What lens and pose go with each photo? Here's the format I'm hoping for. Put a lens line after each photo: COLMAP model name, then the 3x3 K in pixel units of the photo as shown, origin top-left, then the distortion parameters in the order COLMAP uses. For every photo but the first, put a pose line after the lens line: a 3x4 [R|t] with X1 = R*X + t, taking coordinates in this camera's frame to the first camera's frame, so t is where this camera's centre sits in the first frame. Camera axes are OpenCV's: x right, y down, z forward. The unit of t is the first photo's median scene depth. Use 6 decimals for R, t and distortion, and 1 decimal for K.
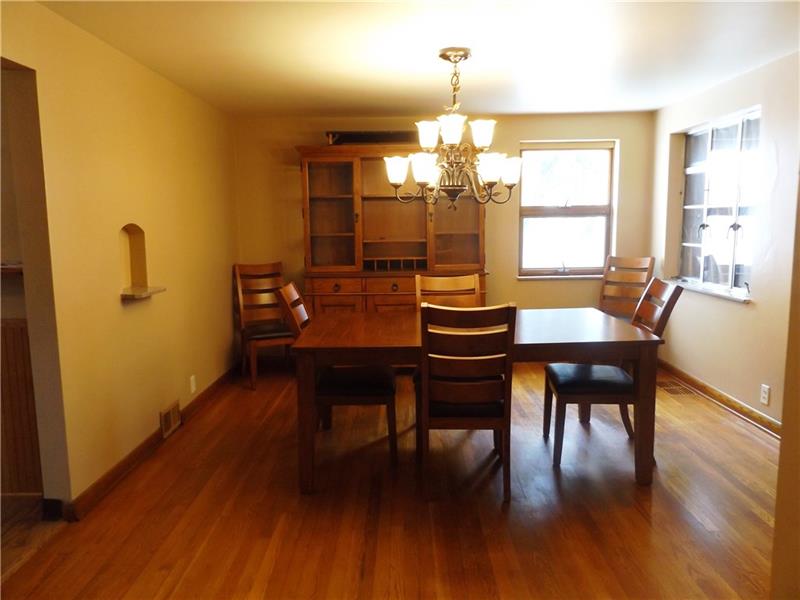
lens RADIAL K [[599.5, 0, 384.0], [0, 599.5, 309.0], [0, 0, 1]] dist [-0.012961, -0.003622]
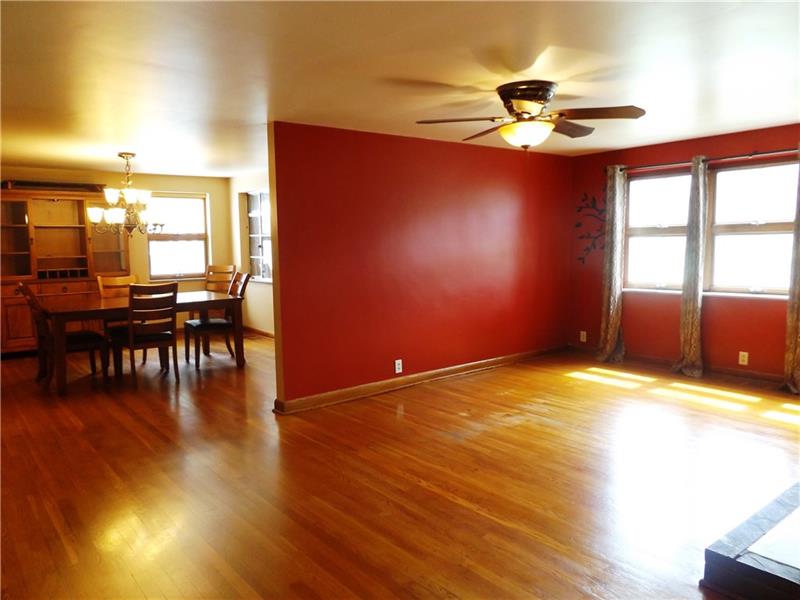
lens RADIAL K [[599.5, 0, 400.7], [0, 599.5, 300.8], [0, 0, 1]] dist [-0.012961, -0.003622]
pose [[0.767073, -0.057052, 0.639018, -0.278605], [0.088886, 0.995883, -0.017785, 0.086614], [-0.635372, 0.070443, 0.768987, -0.595913]]
